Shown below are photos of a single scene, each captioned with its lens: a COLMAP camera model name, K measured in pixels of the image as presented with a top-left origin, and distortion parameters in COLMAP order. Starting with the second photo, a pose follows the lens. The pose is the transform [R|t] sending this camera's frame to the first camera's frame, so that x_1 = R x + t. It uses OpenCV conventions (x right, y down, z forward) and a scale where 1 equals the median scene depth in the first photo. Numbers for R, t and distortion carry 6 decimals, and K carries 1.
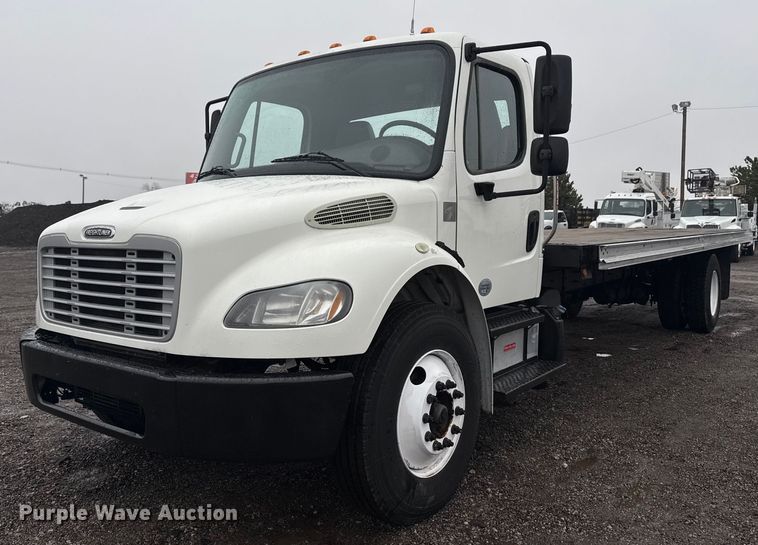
lens RADIAL K [[658.8, 0, 372.6], [0, 658.8, 270.4], [0, 0, 1]] dist [-0.030393, -0.016089]
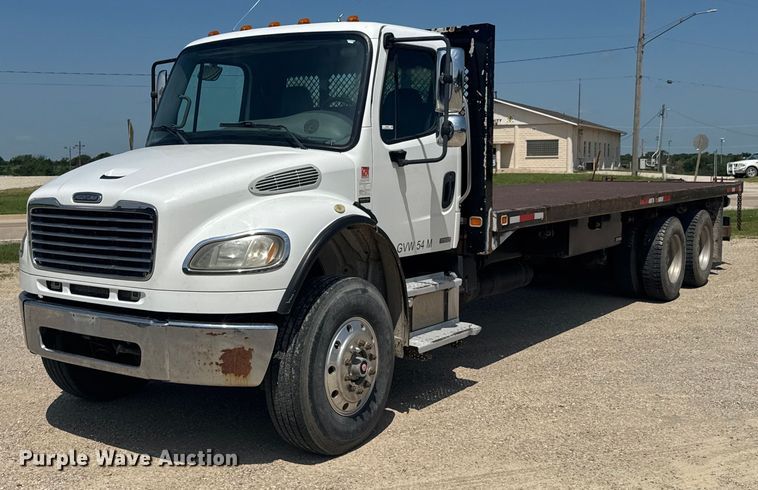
lens RADIAL K [[865.2, 0, 382.5], [0, 865.2, 242.3], [0, 0, 1]] dist [-0.144058, 0.000000]
pose [[0.997924, -0.001469, 0.064391, 0.041608], [-0.000635, 0.999467, 0.032637, -0.020107], [-0.064404, -0.032610, 0.997391, -0.571315]]
